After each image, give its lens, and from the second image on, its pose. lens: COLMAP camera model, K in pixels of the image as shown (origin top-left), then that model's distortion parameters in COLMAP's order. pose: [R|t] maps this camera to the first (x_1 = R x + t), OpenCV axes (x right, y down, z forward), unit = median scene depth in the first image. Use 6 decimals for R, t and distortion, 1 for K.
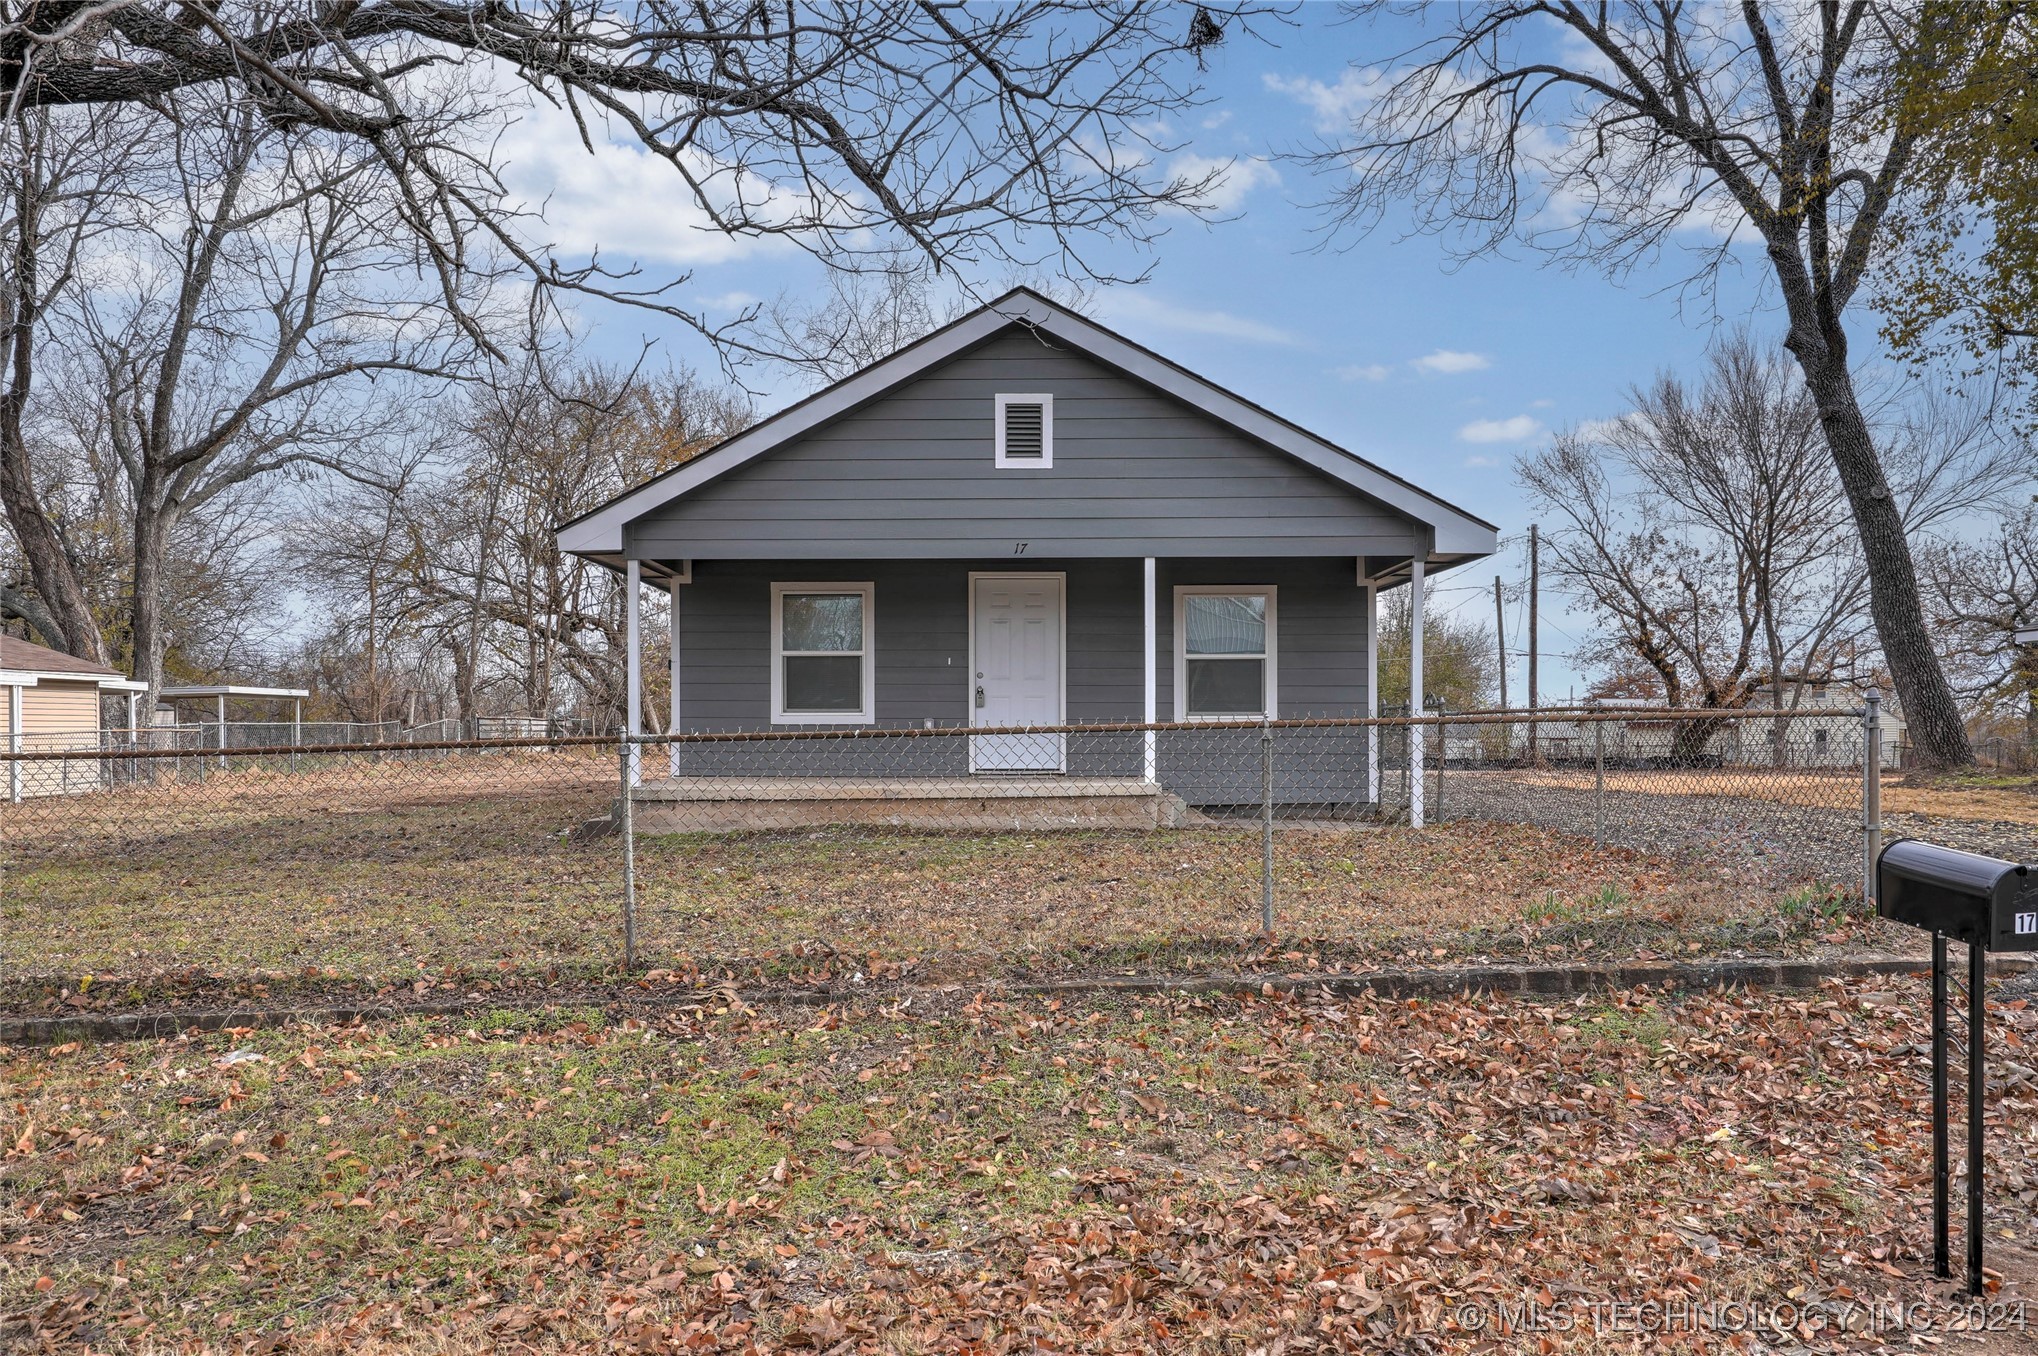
lens RADIAL K [[1493.6, 0, 1019.0], [0, 1493.6, 678.0], [0, 0, 1]] dist [-0.000895, -0.000793]
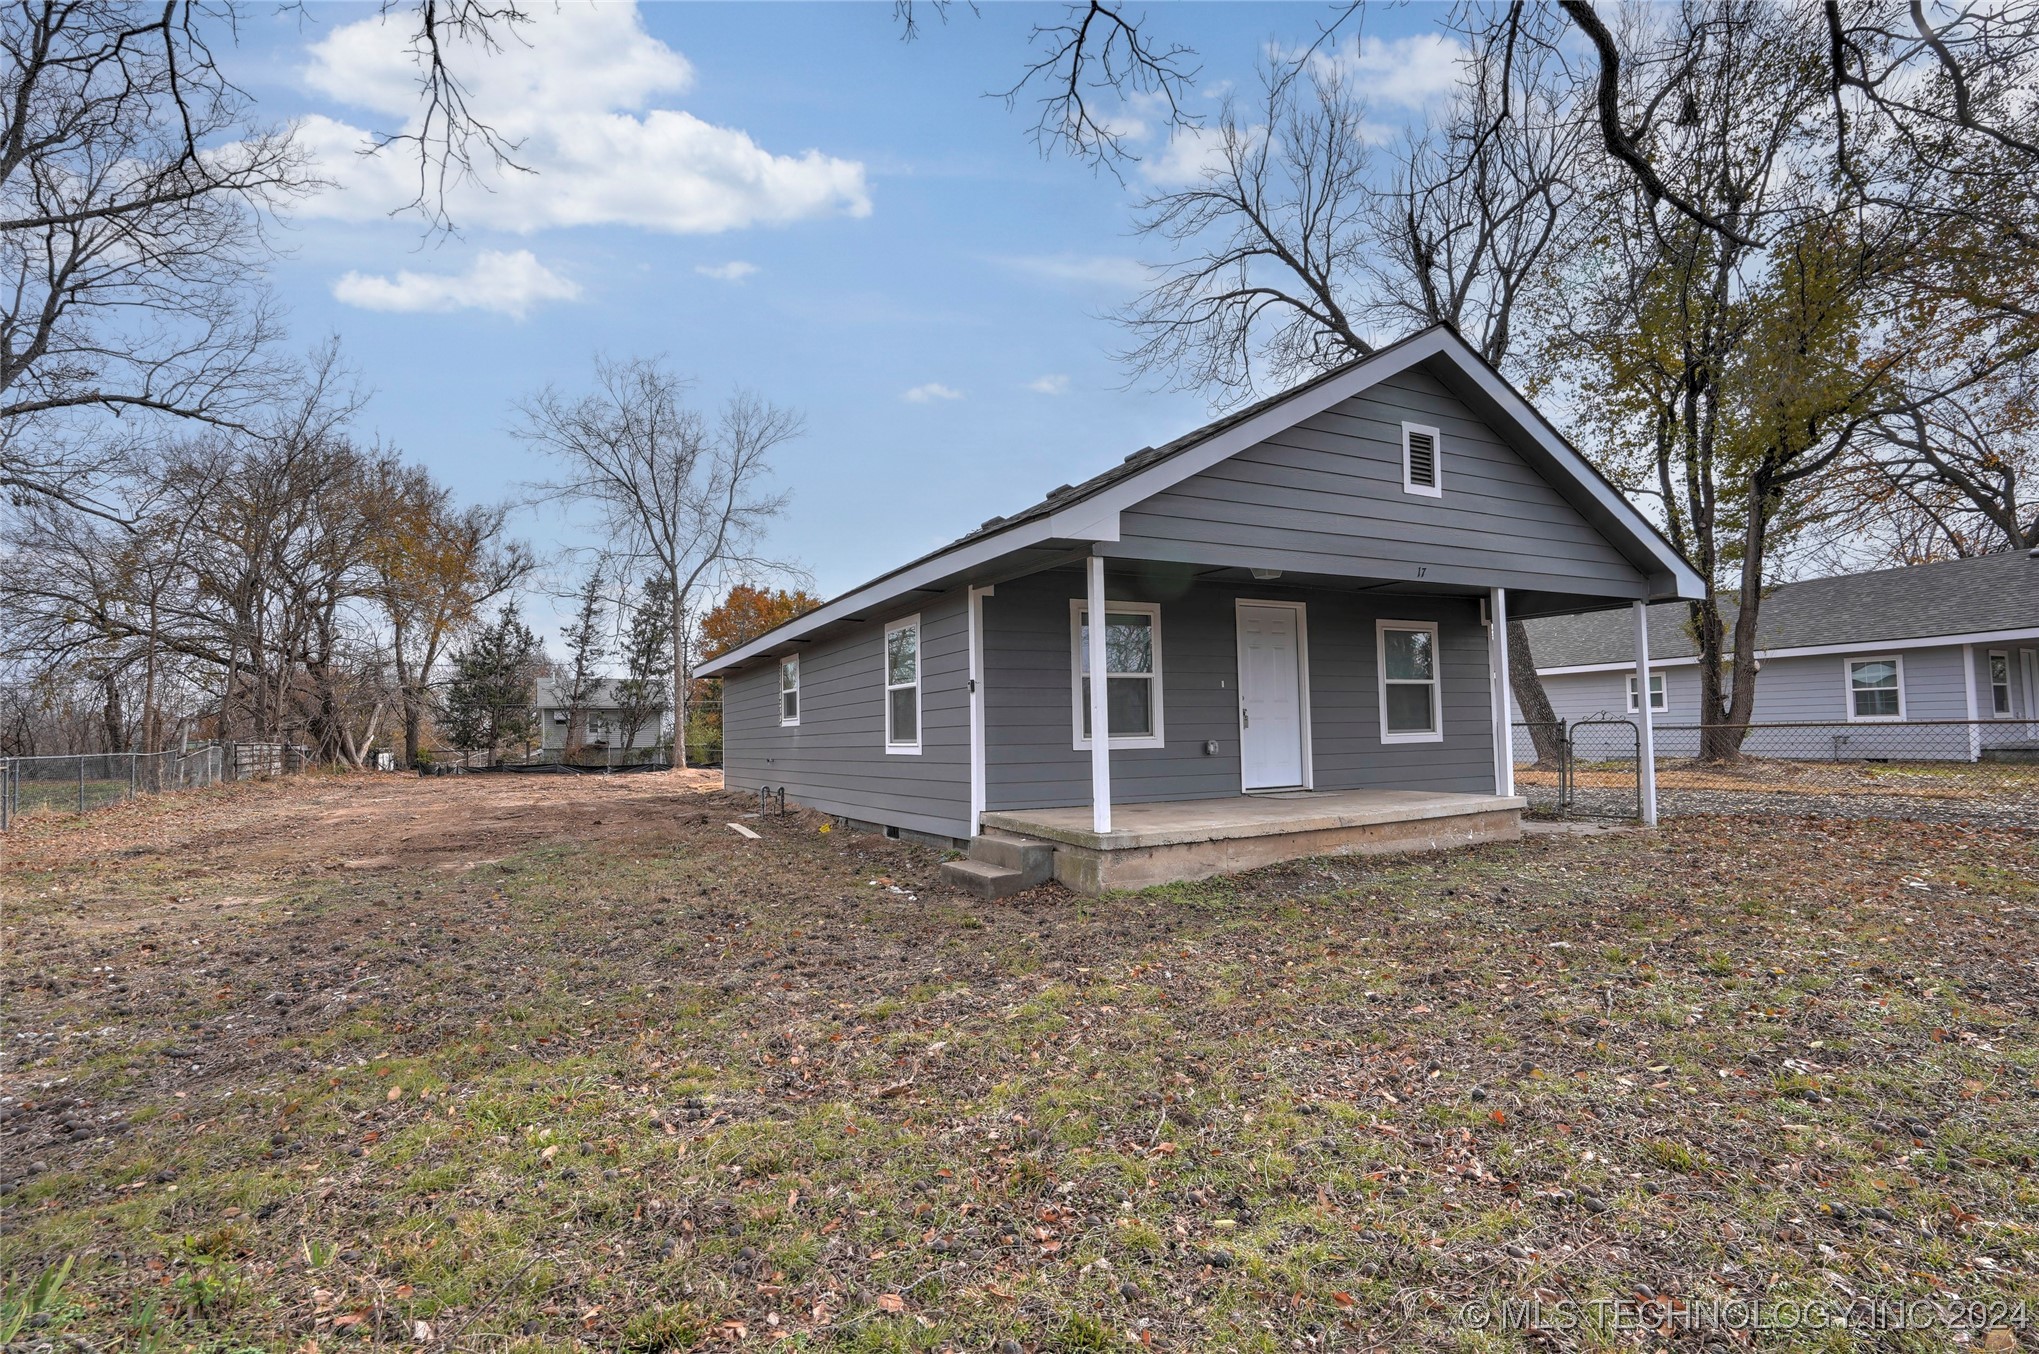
lens RADIAL K [[969.5, 0, 1024.4], [0, 969.5, 631.1], [0, 0, 1]] dist [-0.013943, 0.000440]
pose [[0.899842, 0.031625, 0.435068, -0.467862], [0.002675, 0.996950, -0.078002, 0.004349], [-0.436208, 0.071353, 0.897013, 0.459706]]
